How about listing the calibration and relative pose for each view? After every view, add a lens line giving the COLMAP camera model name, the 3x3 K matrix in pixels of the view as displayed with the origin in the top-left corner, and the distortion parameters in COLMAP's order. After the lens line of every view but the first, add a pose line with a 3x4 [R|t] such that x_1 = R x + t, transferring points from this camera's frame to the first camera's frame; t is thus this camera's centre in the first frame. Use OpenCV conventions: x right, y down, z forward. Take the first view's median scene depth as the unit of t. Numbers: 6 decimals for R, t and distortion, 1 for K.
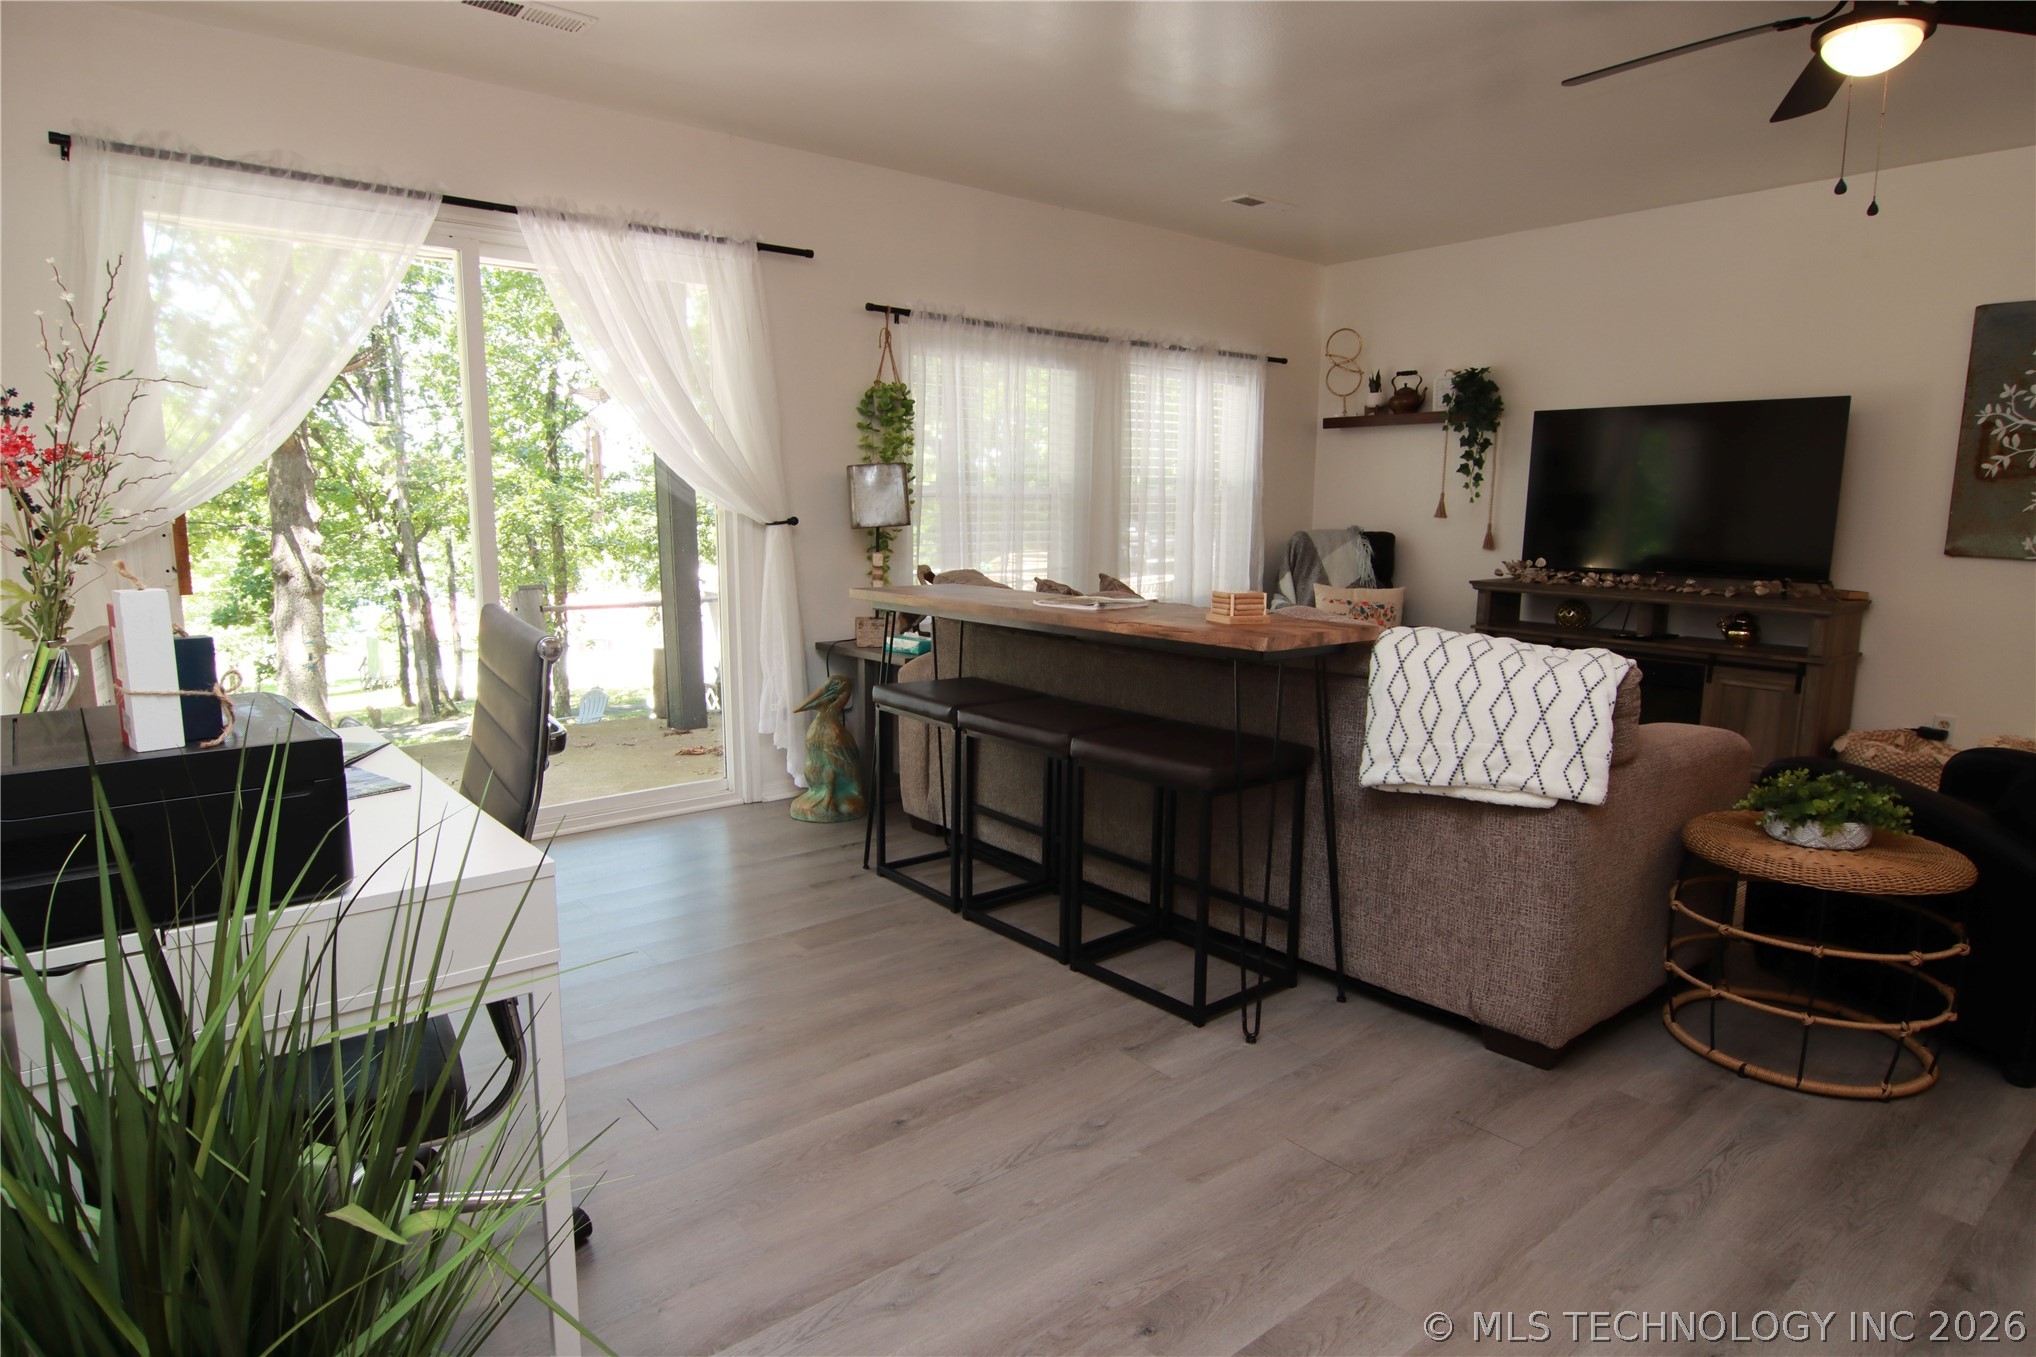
lens RADIAL K [[1156.5, 0, 1007.9], [0, 1156.5, 682.1], [0, 0, 1]] dist [-0.005268, -0.012442]
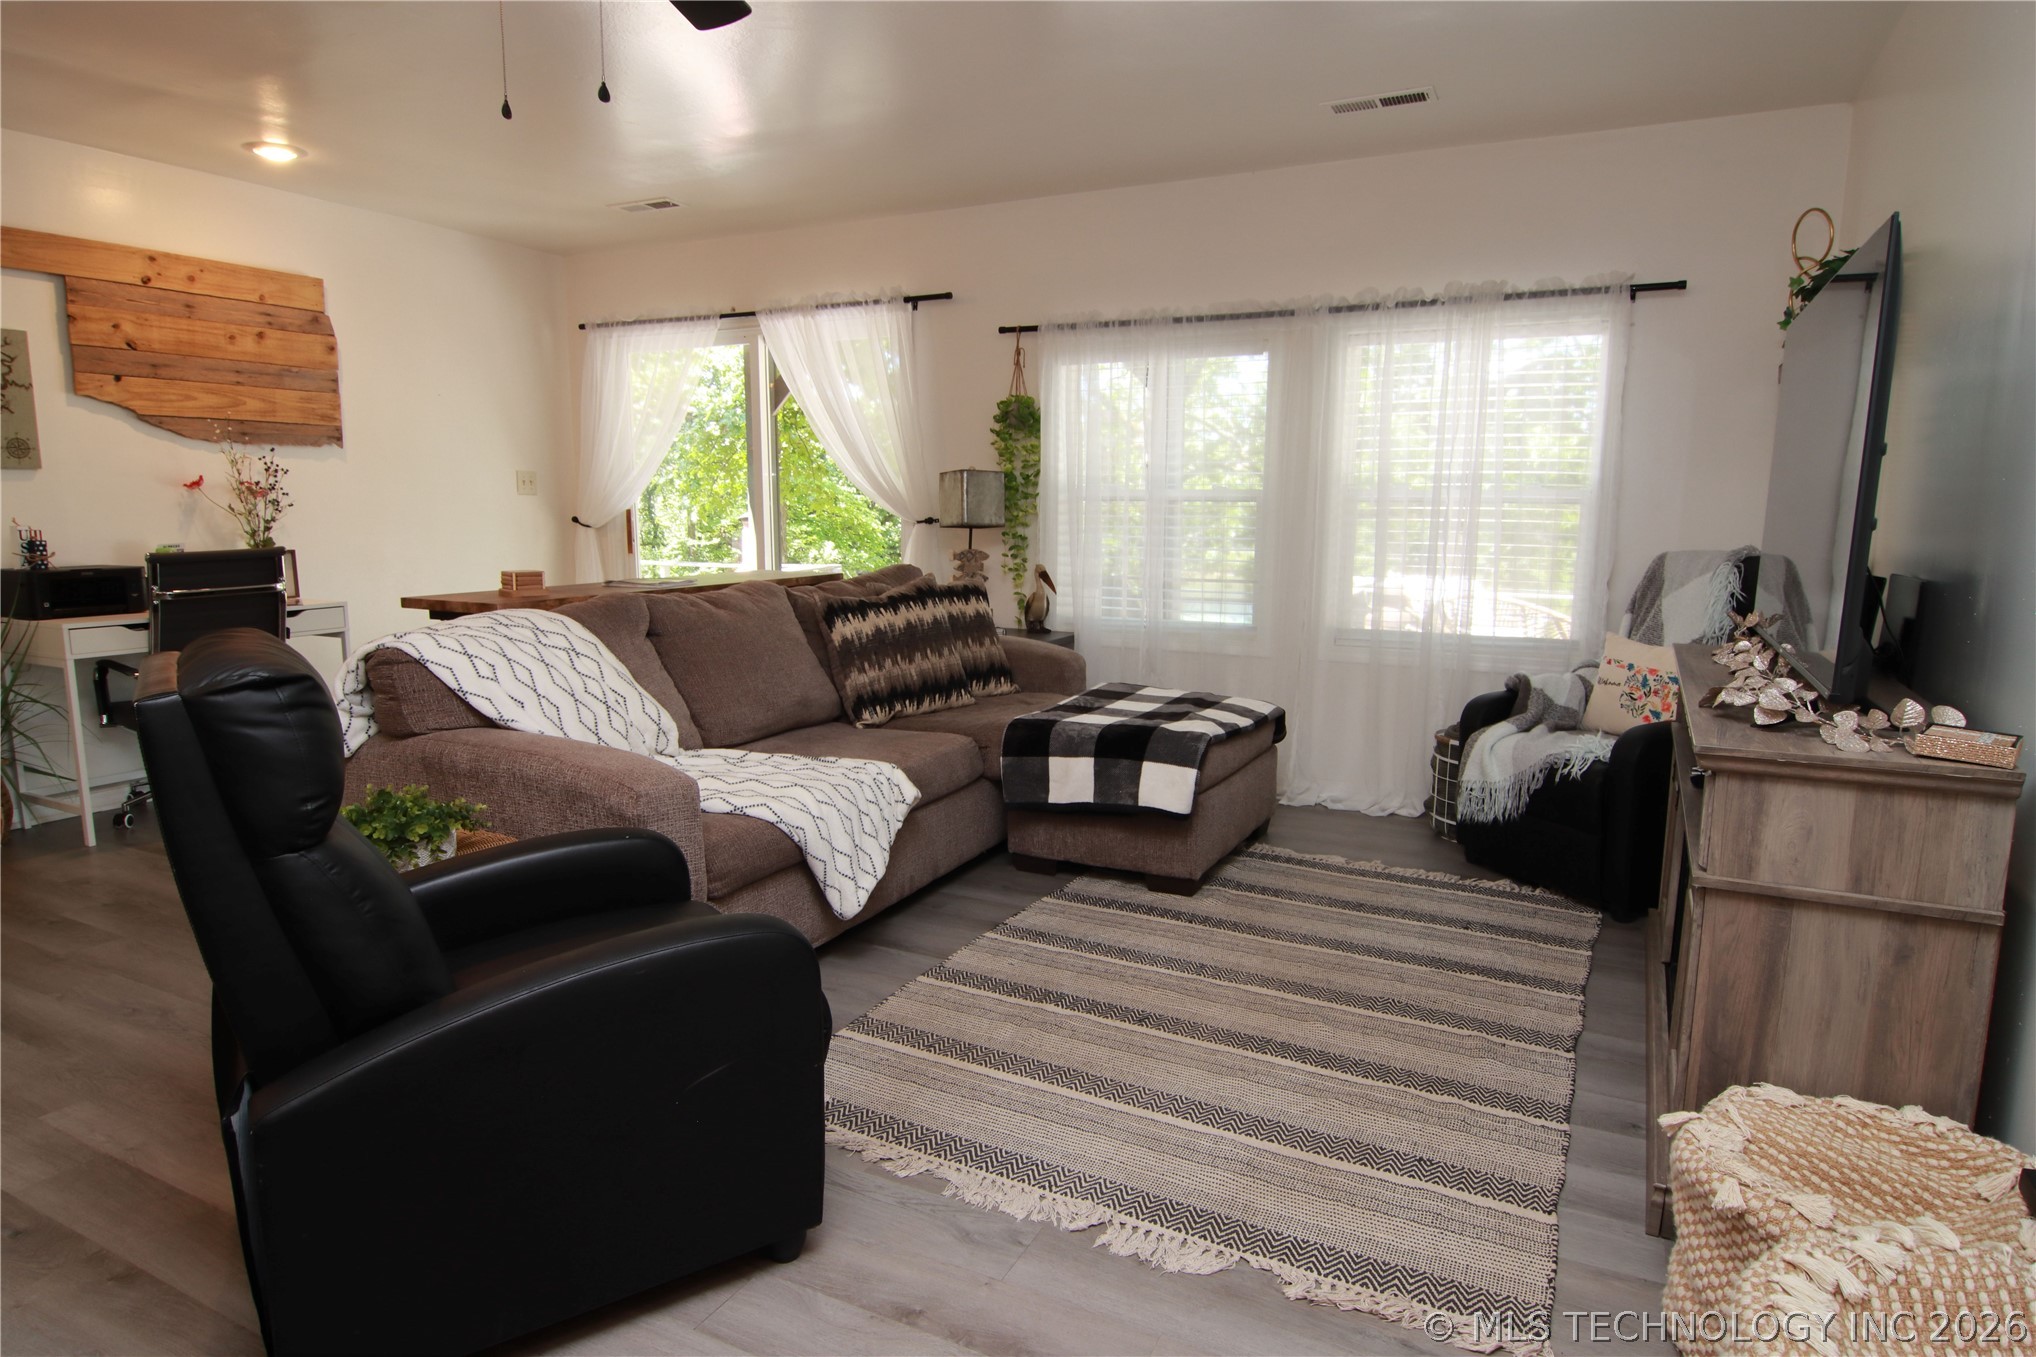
lens RADIAL K [[1156.5, 0, 1007.9], [0, 1156.5, 682.1], [0, 0, 1]] dist [-0.005268, -0.012442]
pose [[0.404024, 0.140626, -0.903874, 0.917838], [-0.142209, 0.985755, 0.089799, -0.087377], [0.903627, 0.092258, 0.418267, 0.553616]]
